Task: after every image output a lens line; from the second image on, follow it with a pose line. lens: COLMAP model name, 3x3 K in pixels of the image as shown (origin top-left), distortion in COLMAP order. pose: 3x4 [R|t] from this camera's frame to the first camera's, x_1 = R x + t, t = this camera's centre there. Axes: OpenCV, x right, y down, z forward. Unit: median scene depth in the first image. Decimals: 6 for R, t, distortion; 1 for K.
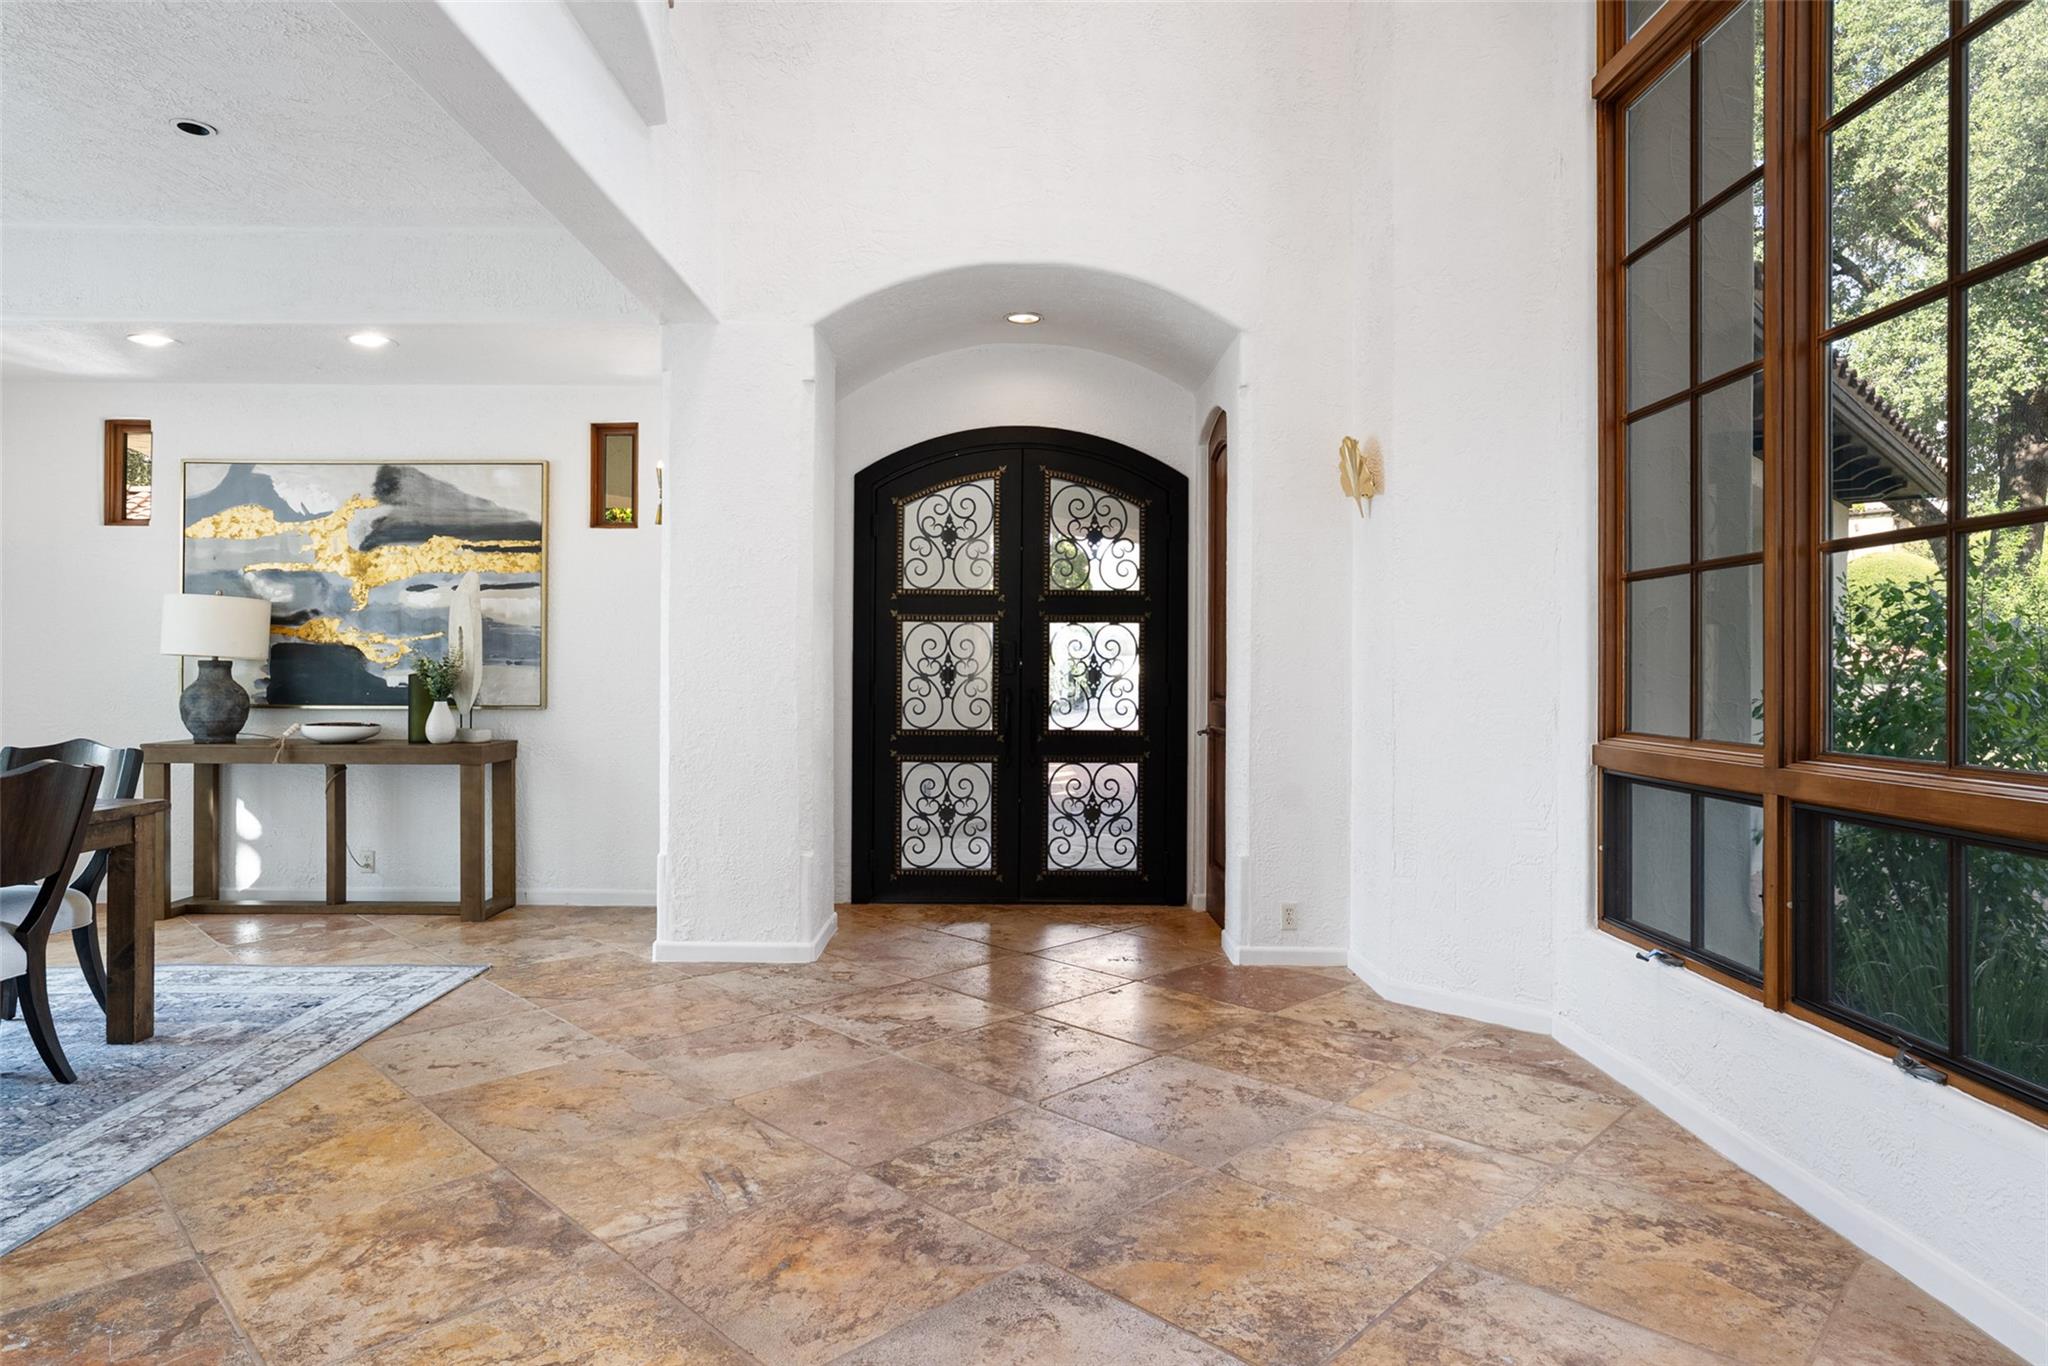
lens RADIAL K [[1166.3, 0, 1031.8], [0, 1166.3, 670.8], [0, 0, 1]] dist [0.006451, 0.001859]
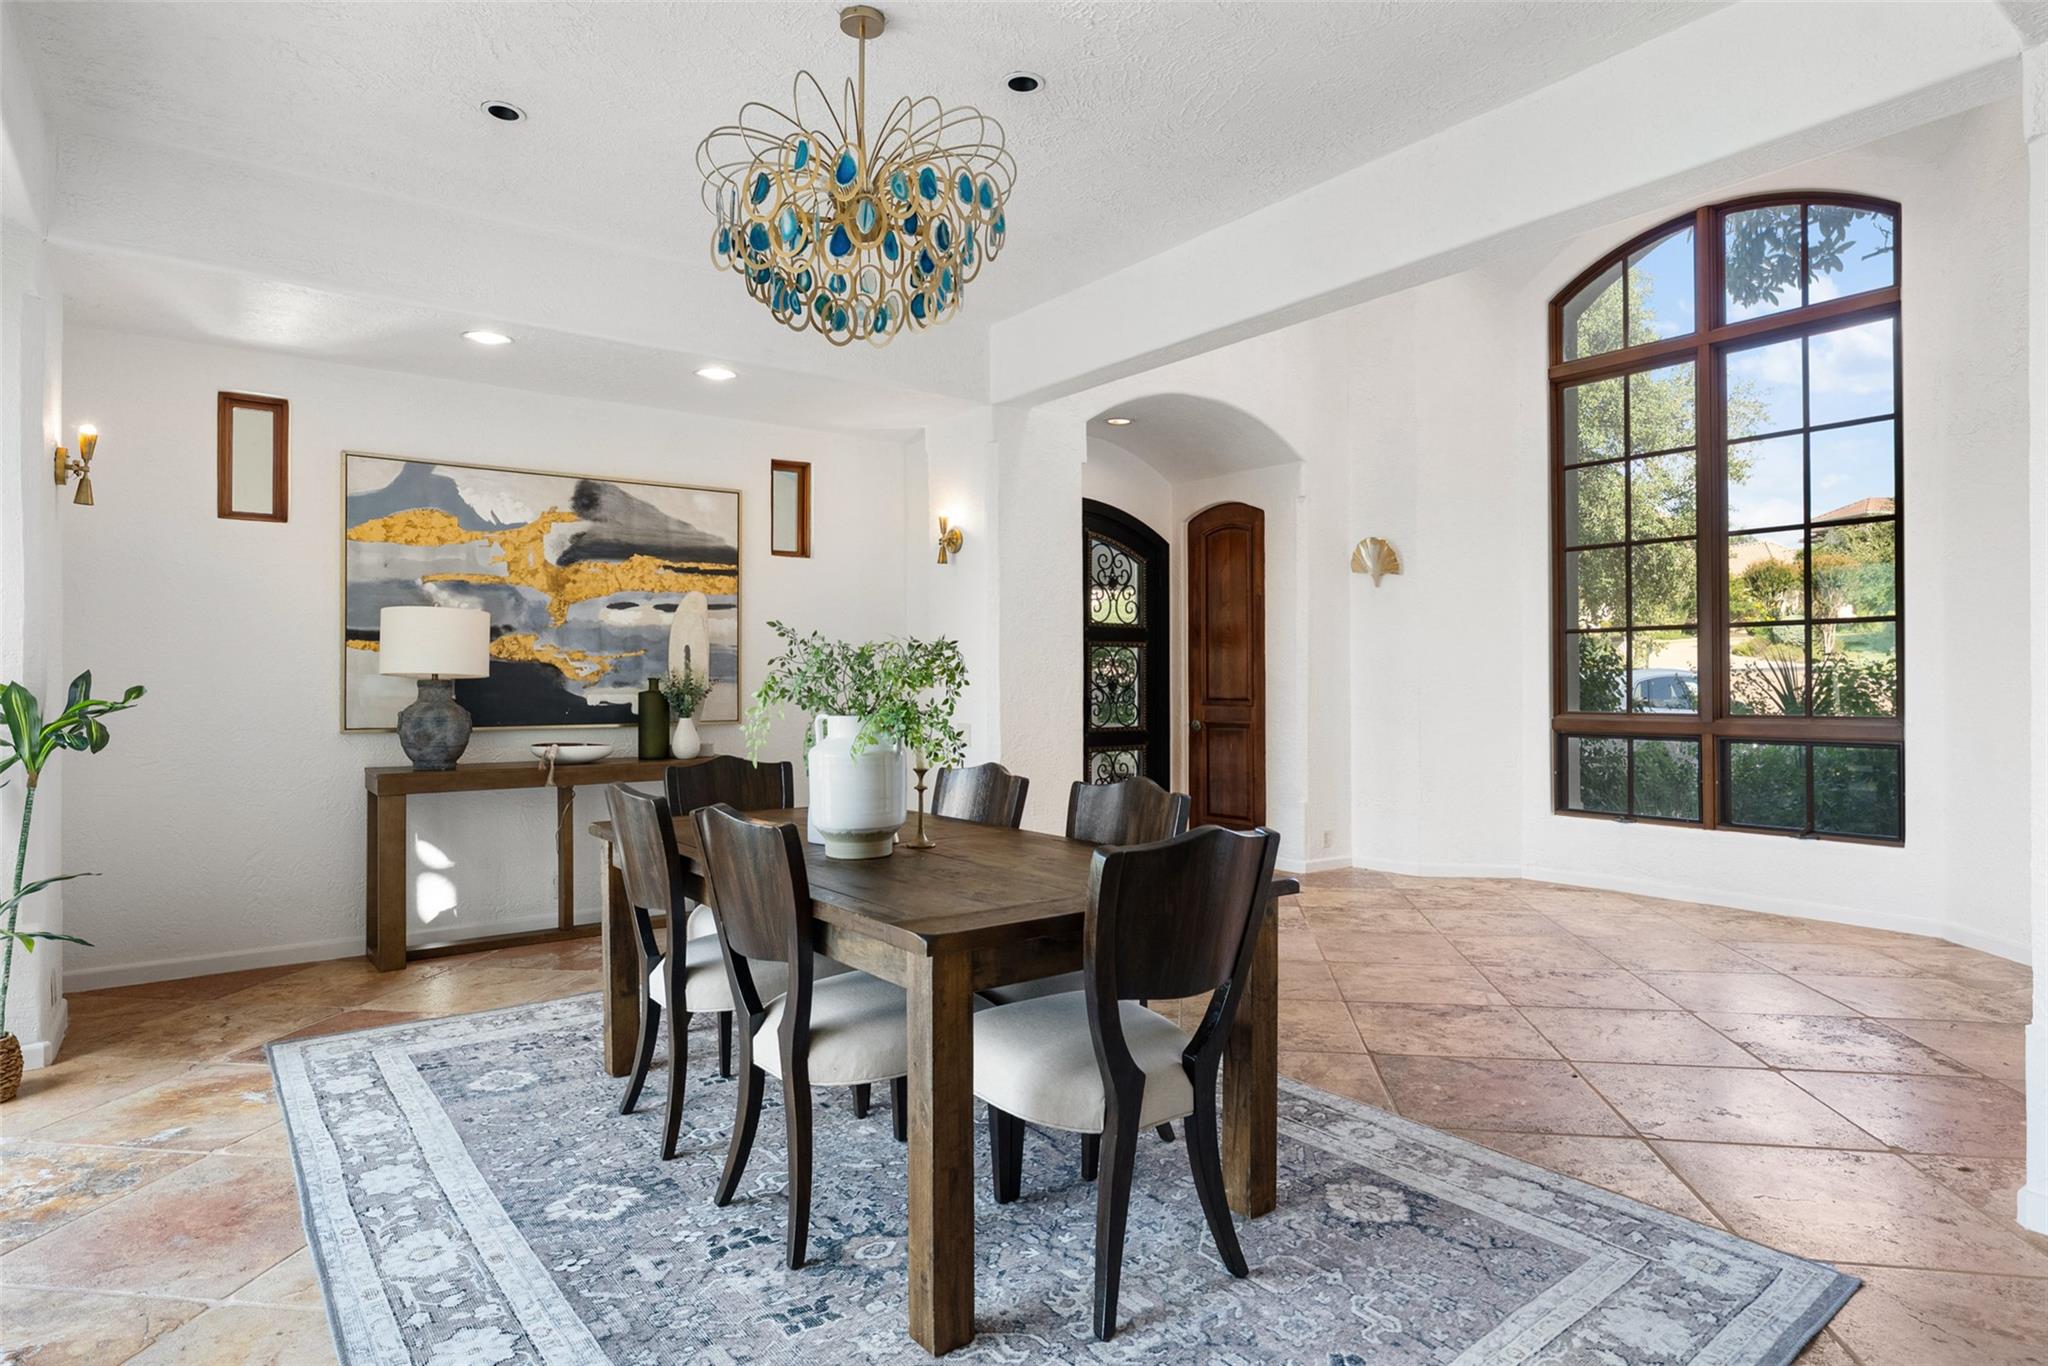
lens RADIAL K [[1133.0, 0, 1031.1], [0, 1133.0, 674.0], [0, 0, 1]] dist [0.003525, 0.000443]
pose [[0.802061, -0.003812, 0.597230, -0.822276], [0.007950, 0.999959, -0.004294, -0.005643], [-0.597189, 0.008192, 0.802059, 0.012971]]
